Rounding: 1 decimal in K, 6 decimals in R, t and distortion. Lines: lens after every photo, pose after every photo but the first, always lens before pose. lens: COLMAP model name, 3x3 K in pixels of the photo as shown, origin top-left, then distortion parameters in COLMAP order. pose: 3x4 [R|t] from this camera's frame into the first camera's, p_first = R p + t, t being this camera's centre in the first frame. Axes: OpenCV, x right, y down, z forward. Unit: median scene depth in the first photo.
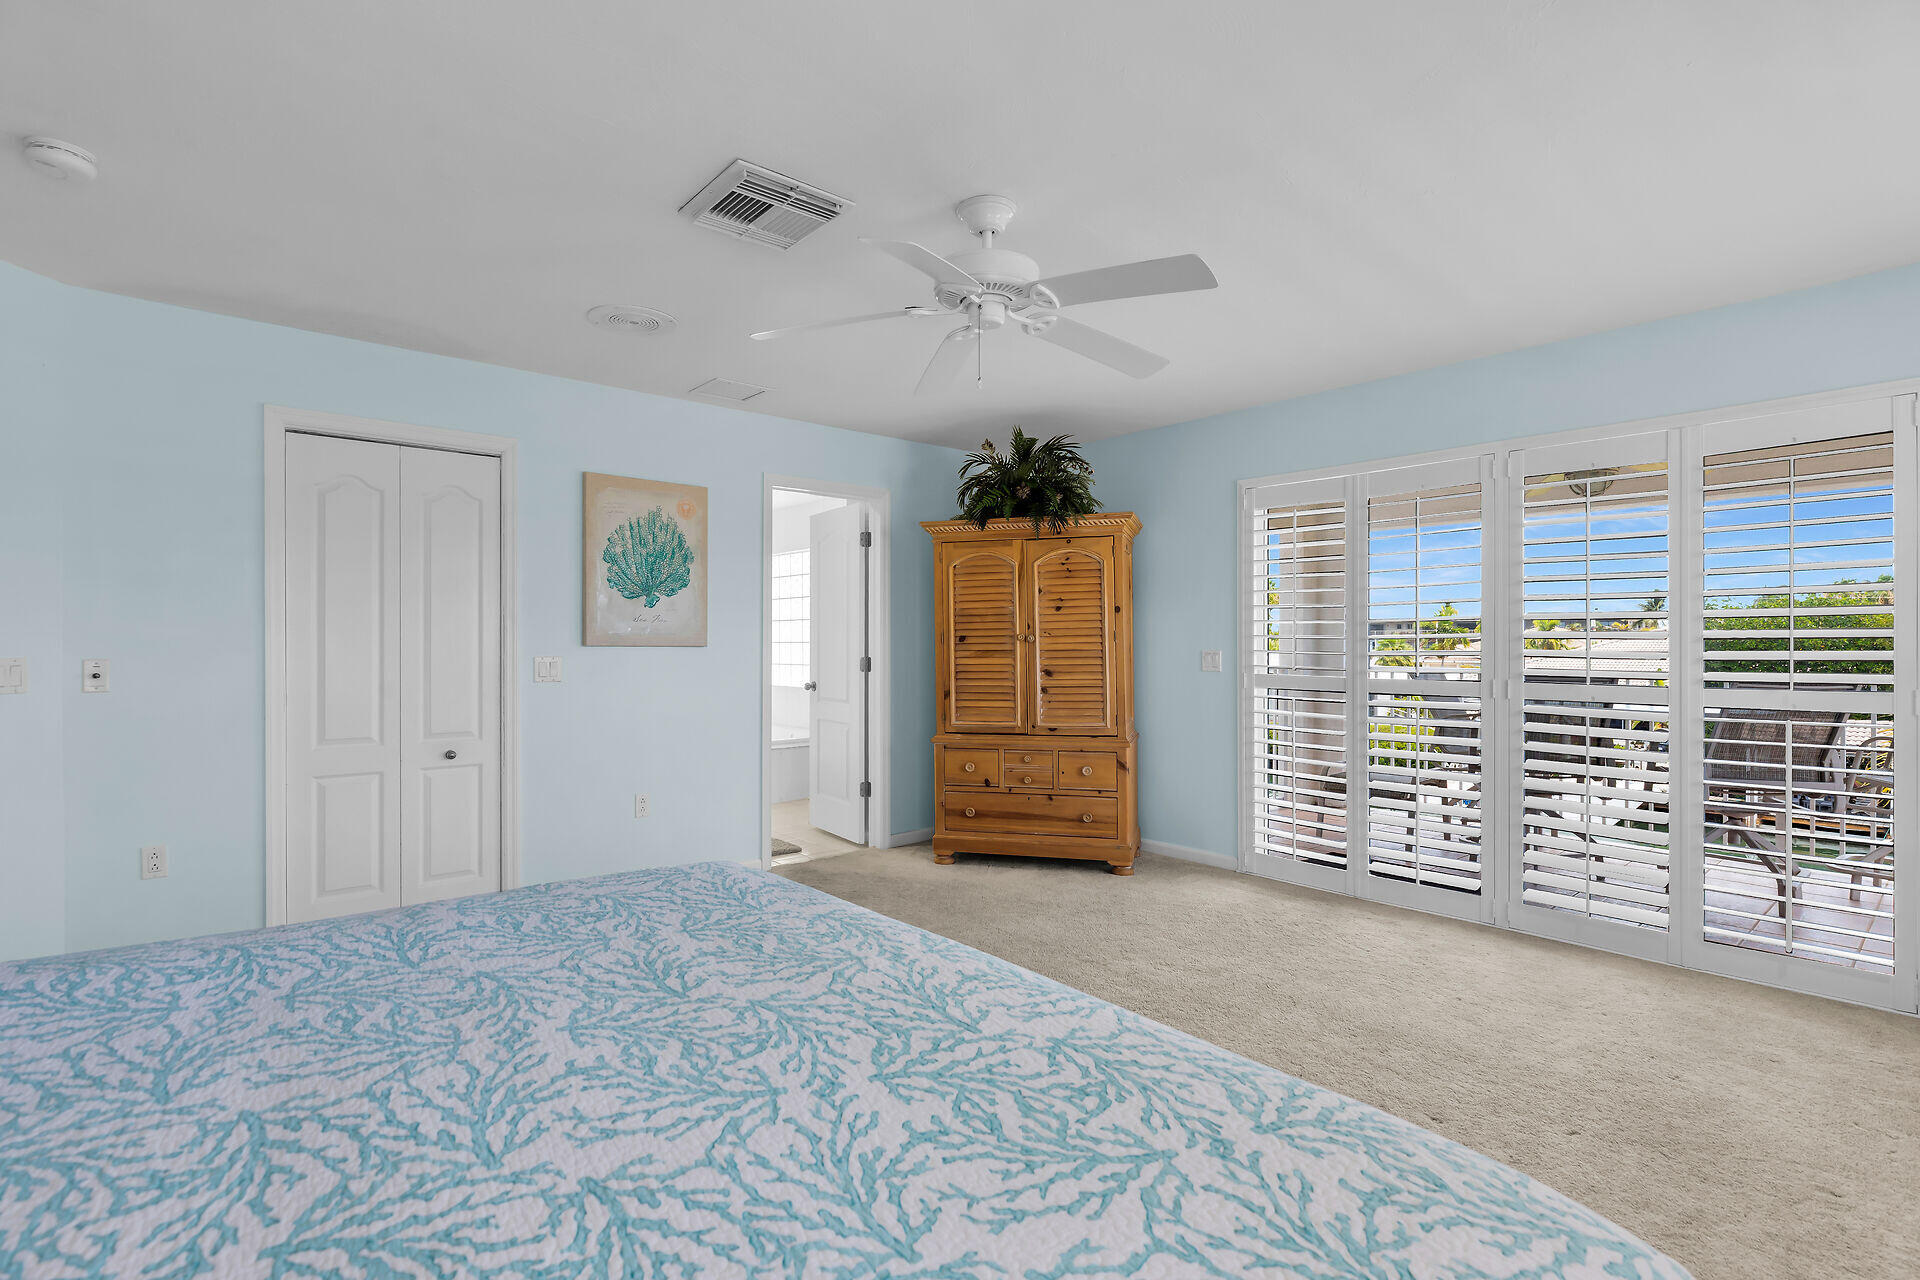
lens RADIAL K [[953.7, 0, 960.9], [0, 953.7, 641.9], [0, 0, 1]] dist [0.001840, 0.000167]
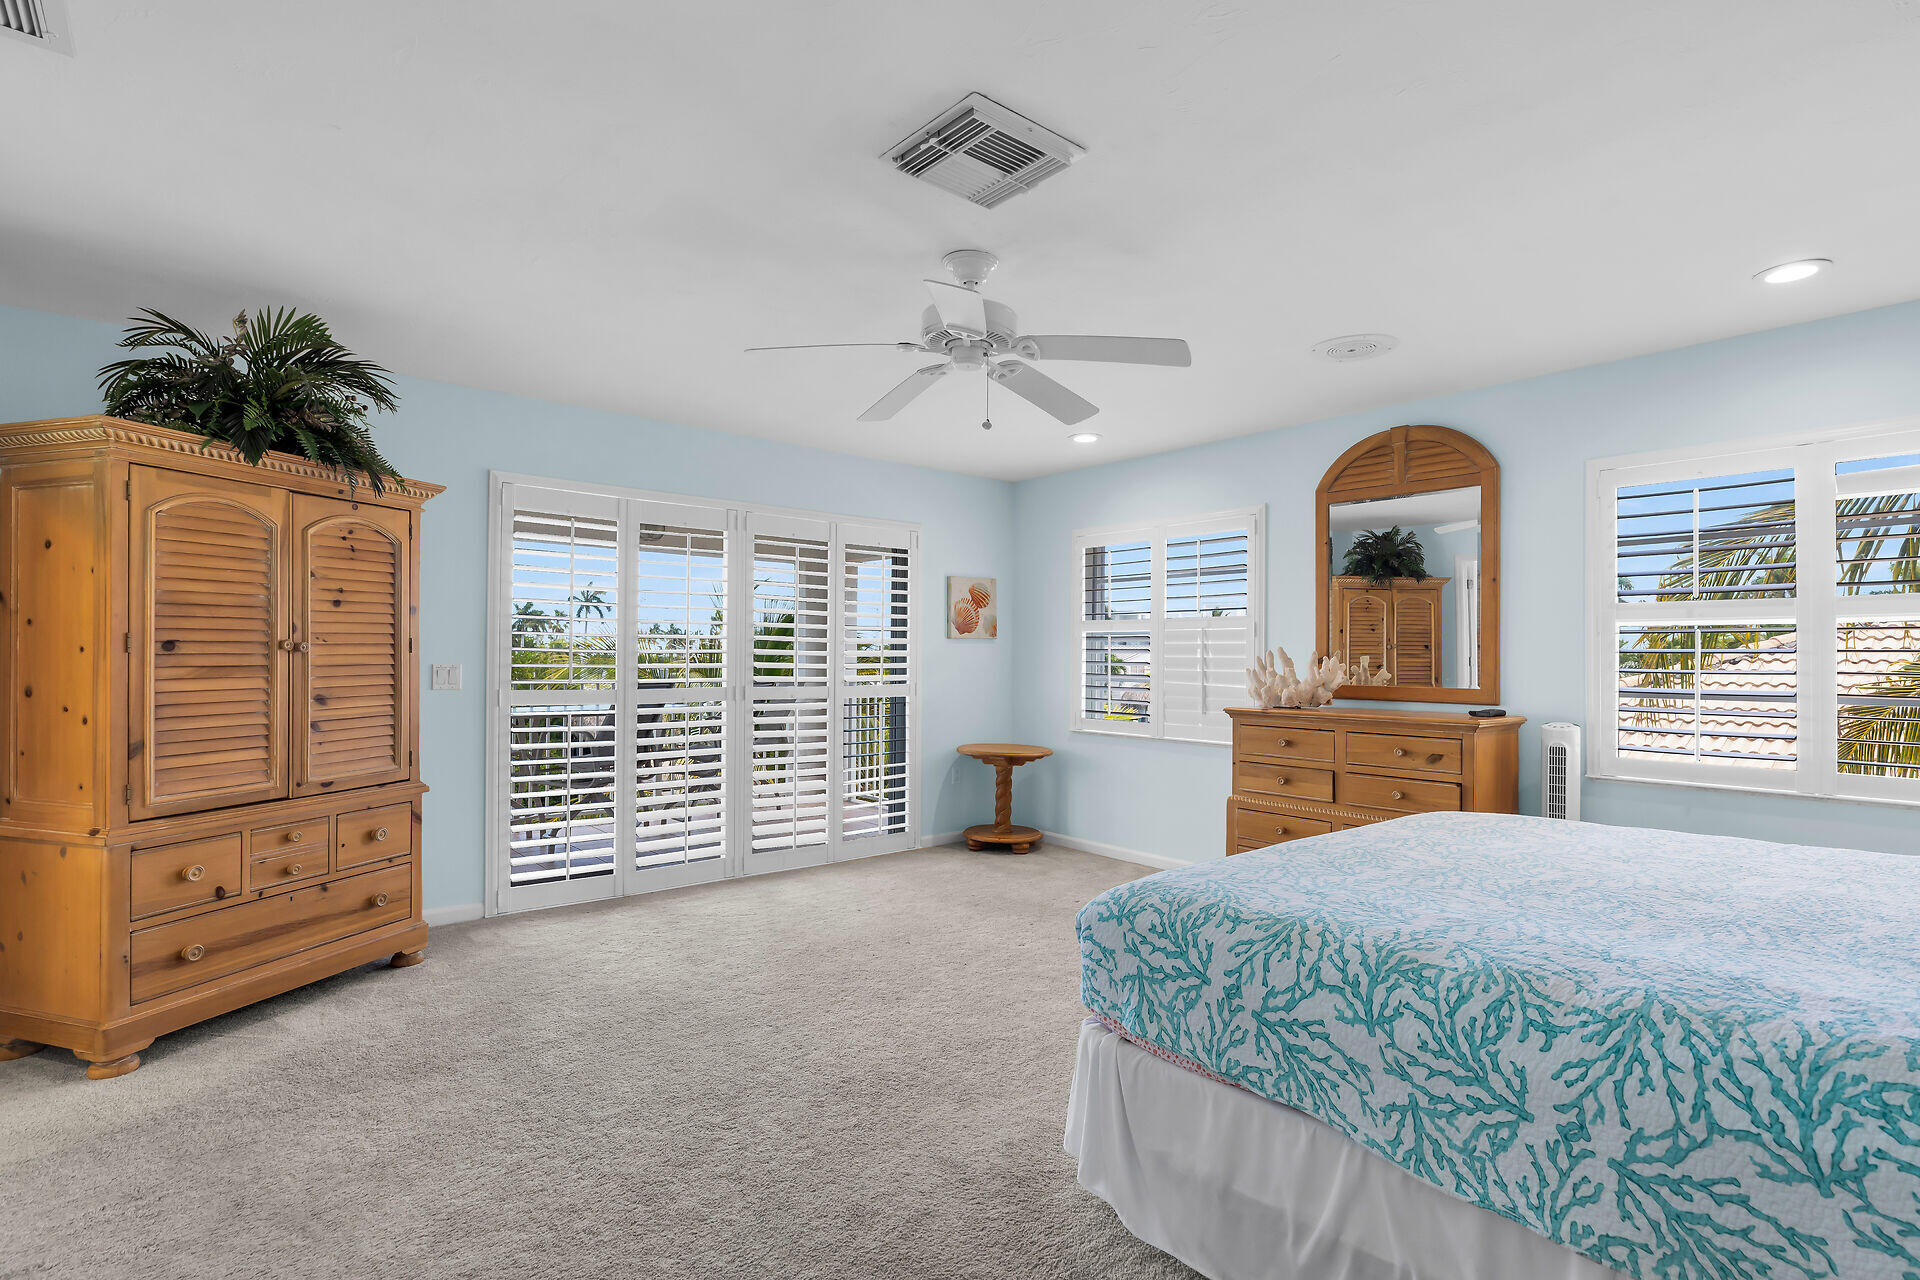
lens RADIAL K [[953.7, 0, 960.1], [0, 953.7, 654.5], [0, 0, 1]] dist [0.001840, 0.000167]
pose [[-0.032254, 0.002323, 0.999477, -0.585007], [-0.015334, 0.999878, -0.002818, -0.003716], [-0.999362, -0.015417, -0.032215, 0.580964]]
